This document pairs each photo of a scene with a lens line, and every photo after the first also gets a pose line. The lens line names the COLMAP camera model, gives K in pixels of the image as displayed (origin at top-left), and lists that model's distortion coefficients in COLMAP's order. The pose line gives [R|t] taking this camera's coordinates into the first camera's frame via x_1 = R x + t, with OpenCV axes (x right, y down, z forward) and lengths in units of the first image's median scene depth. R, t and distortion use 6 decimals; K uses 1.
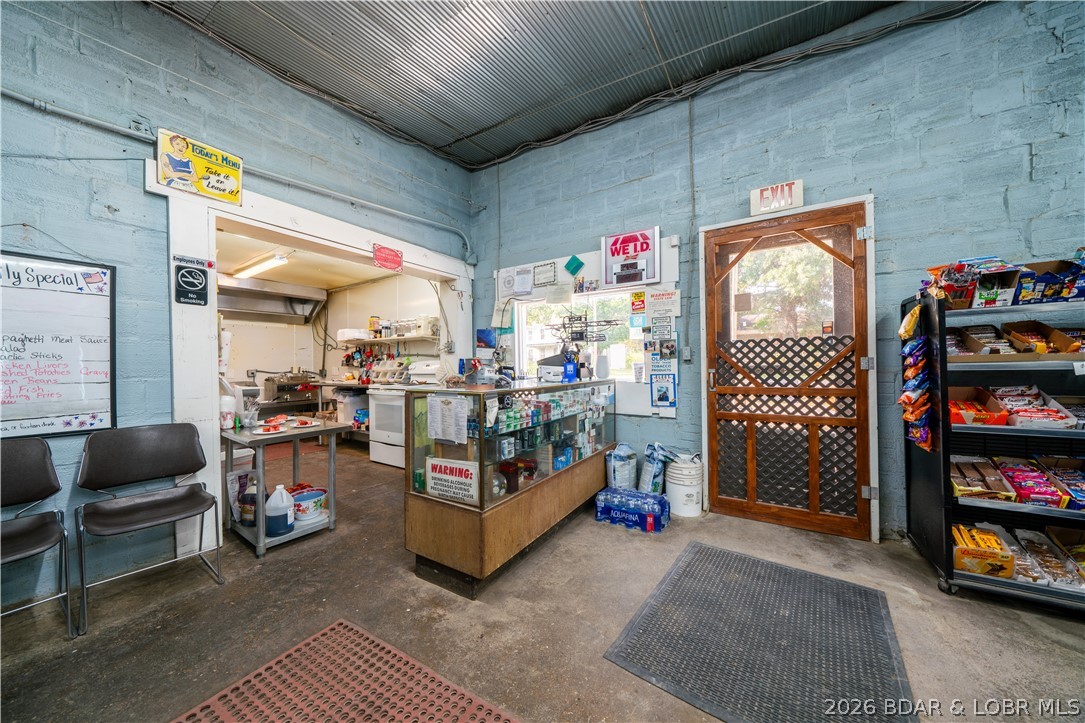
lens RADIAL K [[368.3, 0, 533.3], [0, 368.3, 364.5], [0, 0, 1]] dist [-0.010251, 0.000149]
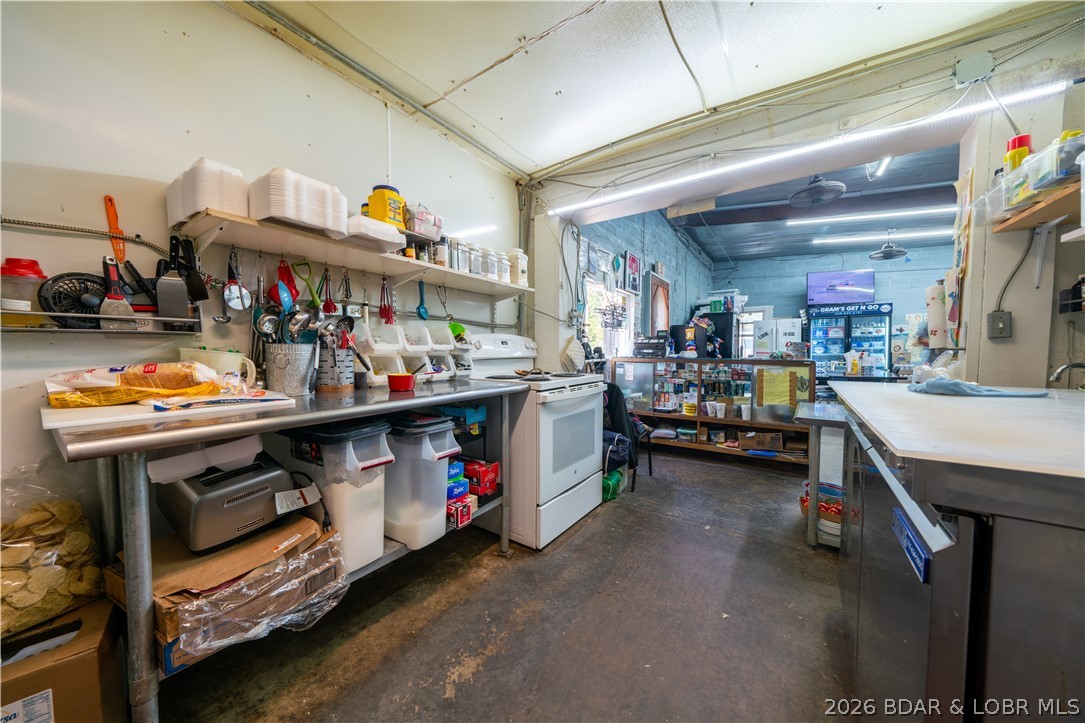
lens RADIAL K [[368.3, 0, 533.3], [0, 368.3, 364.5], [0, 0, 1]] dist [-0.010251, 0.000149]
pose [[0.037367, -0.028314, 0.998900, -1.210770], [-0.000049, 0.999598, 0.028335, 0.028503], [-0.999302, -0.001107, 0.037351, 1.366116]]
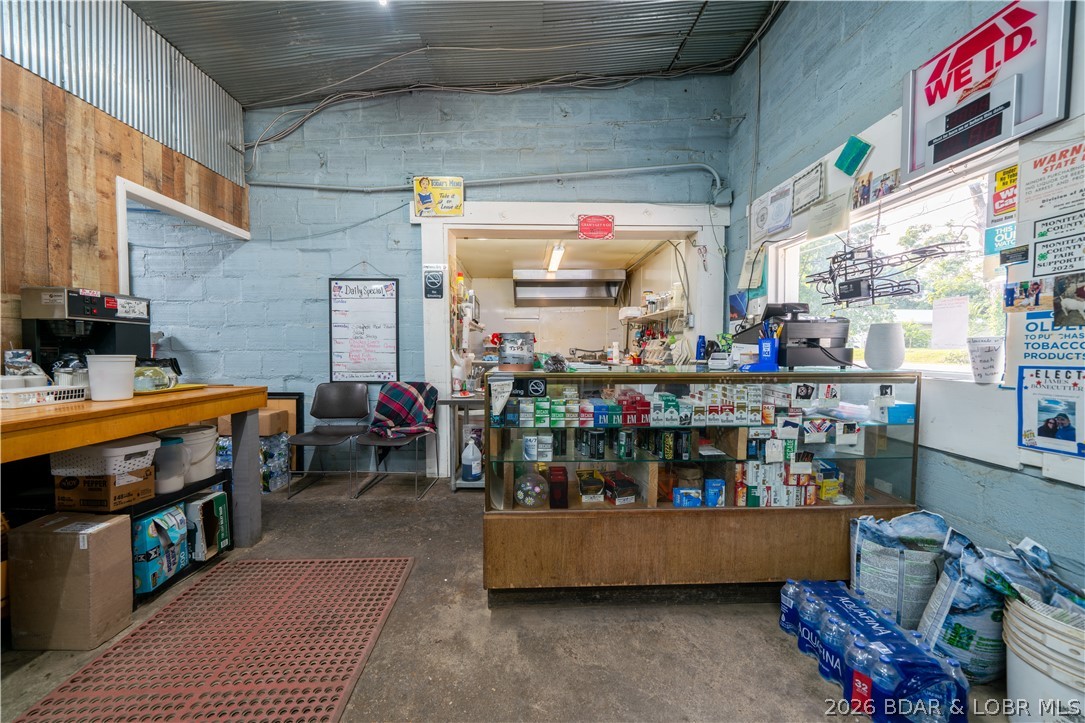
lens RADIAL K [[395.2, 0, 534.7], [0, 395.2, 364.0], [0, 0, 1]] dist [-0.001194, 0.000072]
pose [[0.566782, 0.043845, -0.822701, 0.367982], [-0.004444, 0.998731, 0.050165, 0.005293], [0.823856, -0.024777, 0.566257, 0.319799]]
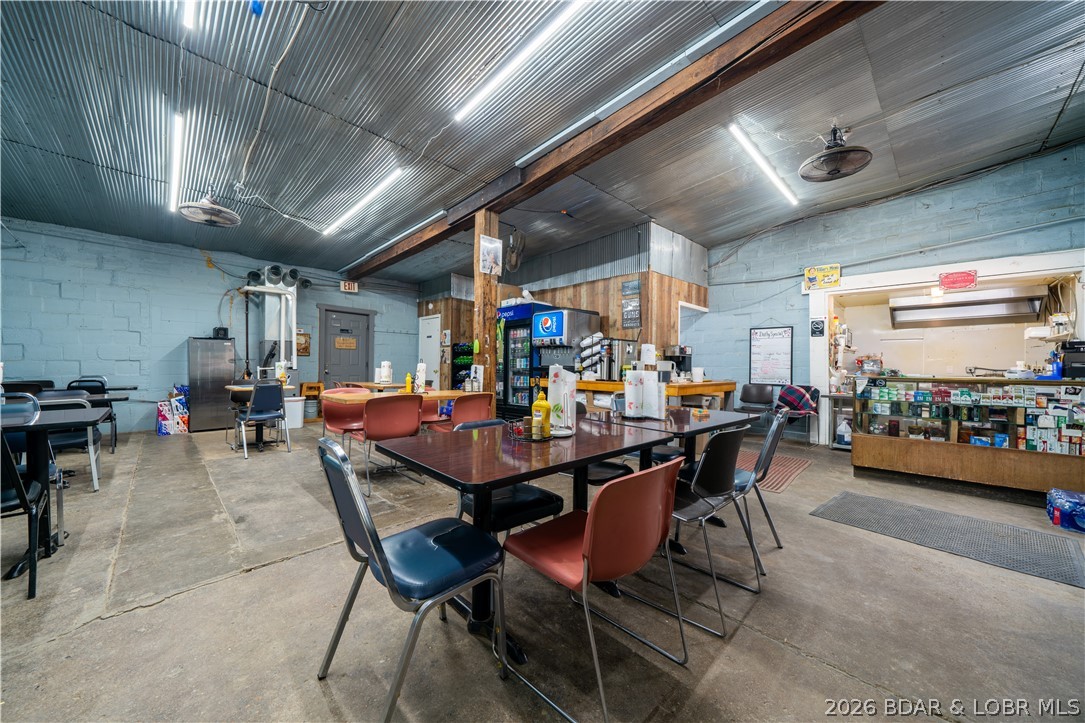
lens RADIAL K [[395.2, 0, 534.7], [0, 395.2, 364.0], [0, 0, 1]] dist [-0.001194, 0.000072]
pose [[-0.212909, 0.008593, -0.977034, 1.346224], [-0.001446, 0.999957, 0.009110, -0.006066], [0.977071, 0.003352, -0.212887, -0.162748]]
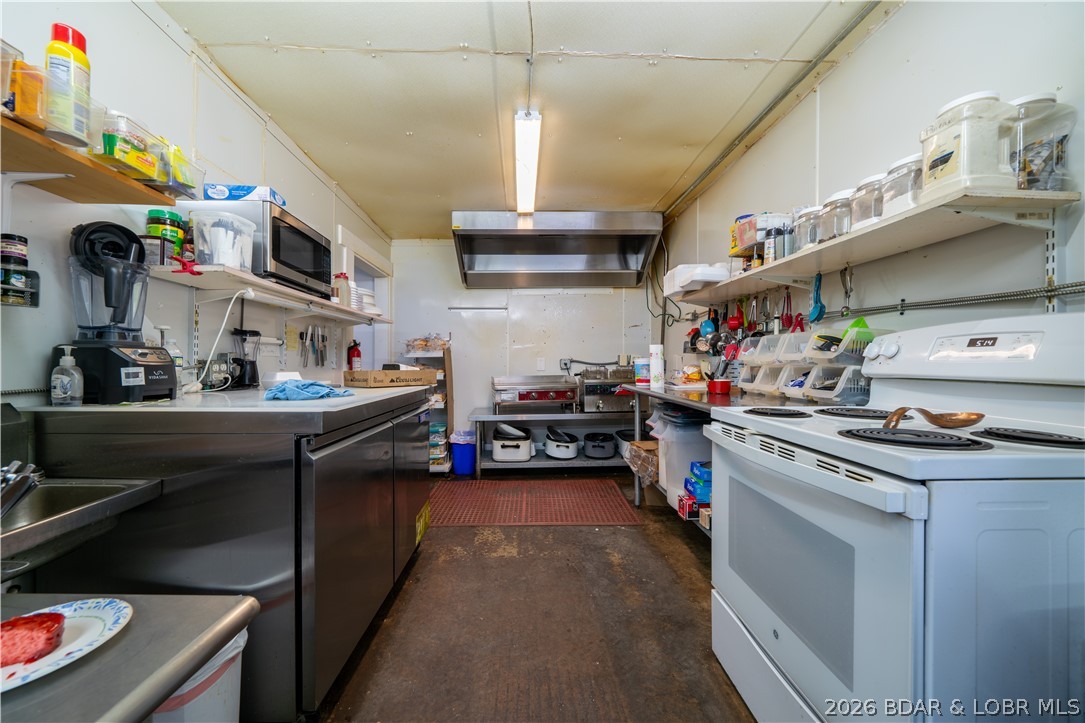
lens RADIAL K [[389.1, 0, 542.5], [0, 389.1, 361.5], [0, 0, 1]] dist [-0.000021, 0.000000]
pose [[0.586864, 0.013464, -0.809574, -0.369951], [-0.004406, 0.999900, 0.013436, 0.018065], [0.809674, -0.004318, 0.586865, 0.959808]]
